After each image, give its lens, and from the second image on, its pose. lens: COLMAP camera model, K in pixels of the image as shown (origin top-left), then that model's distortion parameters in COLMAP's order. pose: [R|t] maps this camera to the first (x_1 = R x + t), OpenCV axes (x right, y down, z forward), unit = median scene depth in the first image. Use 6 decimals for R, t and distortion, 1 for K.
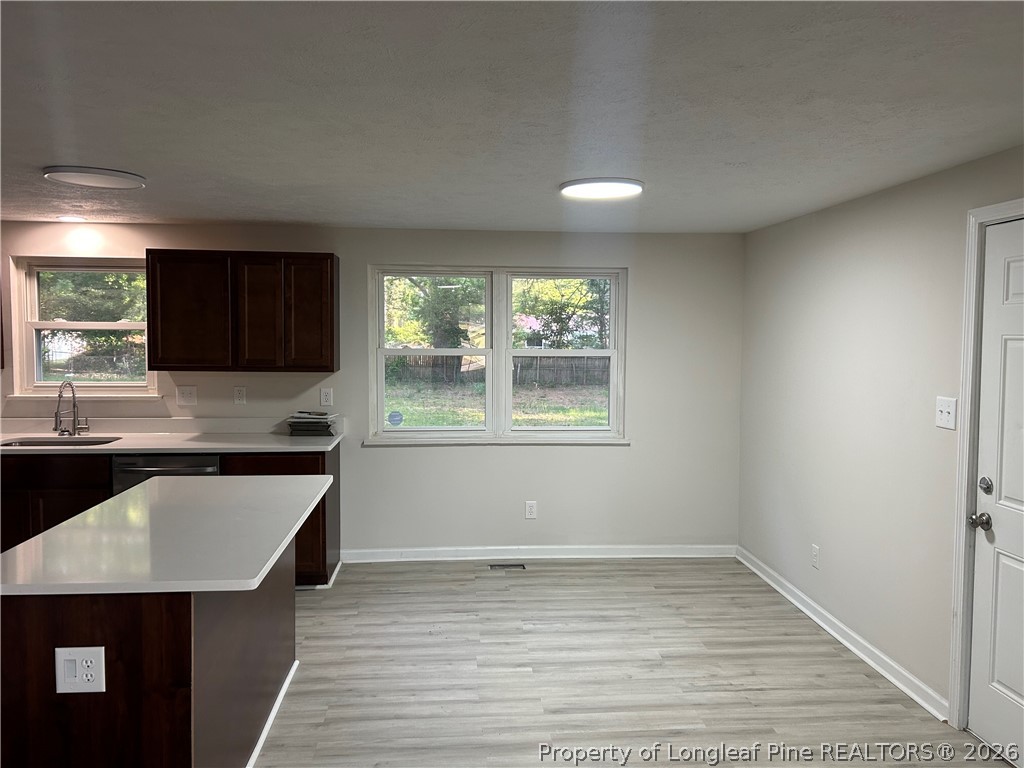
lens RADIAL K [[766.4, 0, 510.0], [0, 766.4, 378.4], [0, 0, 1]] dist [0.072184, -0.082416]
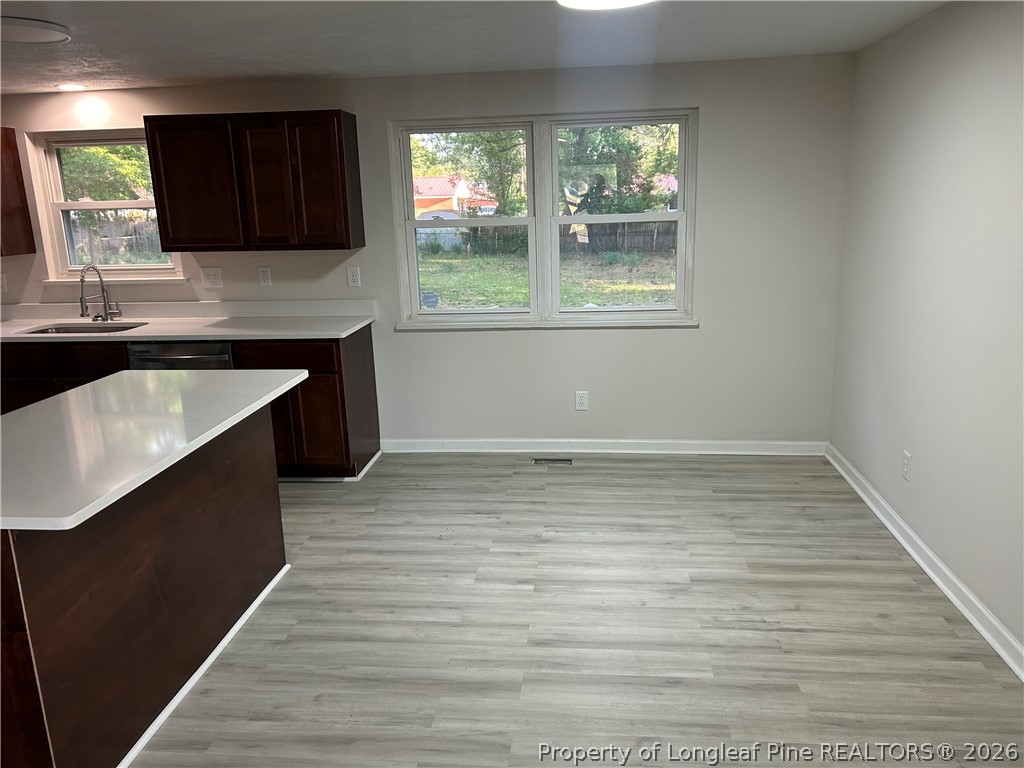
lens RADIAL K [[766.4, 0, 511.1], [0, 766.4, 384.2], [0, 0, 1]] dist [0.072184, -0.082416]
pose [[0.982620, 0.006335, -0.185521, 0.125652], [0.026392, 0.984497, 0.173406, -0.004191], [0.183744, -0.175288, 0.967219, 0.141989]]
